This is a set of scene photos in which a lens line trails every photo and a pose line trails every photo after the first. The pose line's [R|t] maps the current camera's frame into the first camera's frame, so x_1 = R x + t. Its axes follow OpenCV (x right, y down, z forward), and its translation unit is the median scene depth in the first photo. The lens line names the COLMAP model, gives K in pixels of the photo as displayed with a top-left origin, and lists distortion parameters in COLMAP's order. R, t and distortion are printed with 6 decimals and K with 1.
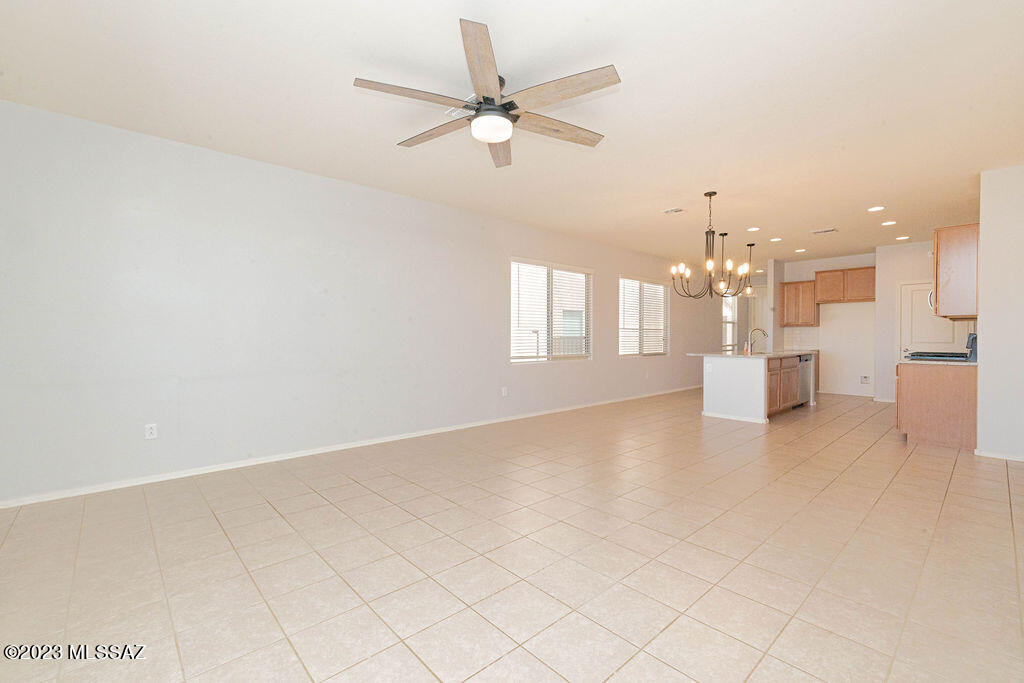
lens RADIAL K [[447.5, 0, 512.0], [0, 447.5, 341.5], [0, 0, 1]] dist [0.001814, 0.000252]
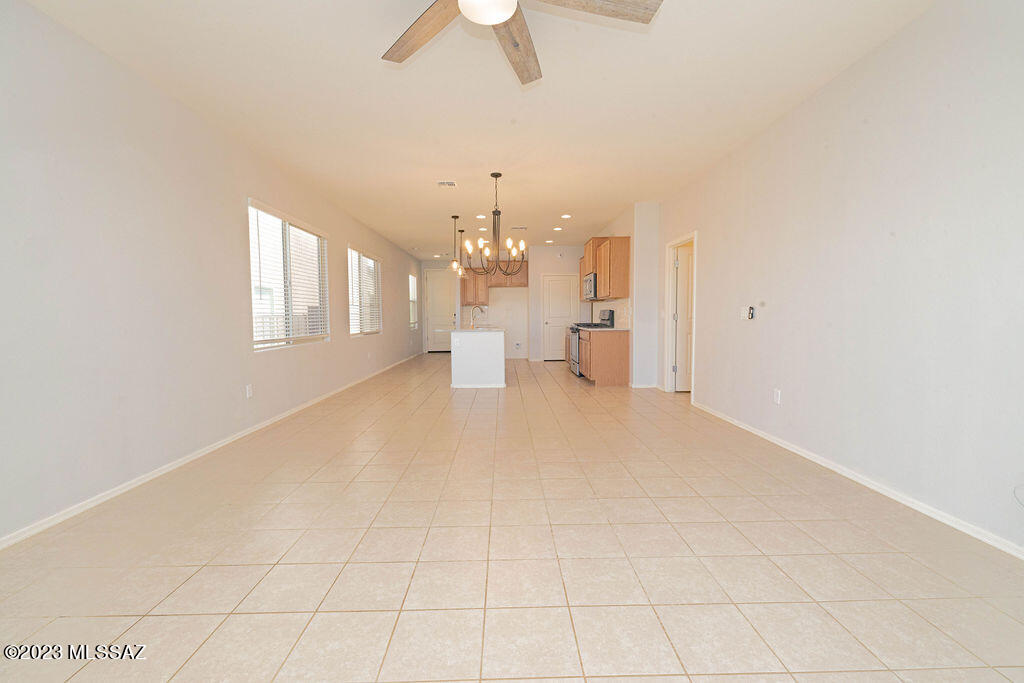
lens RADIAL K [[428.3, 0, 512.0], [0, 428.3, 341.5], [0, 0, 1]] dist [-0.000768, -0.000098]
pose [[0.655032, -0.050790, 0.753893, -0.245904], [0.016517, 0.998462, 0.052916, 0.005207], [-0.755421, -0.022210, 0.654863, 0.246394]]
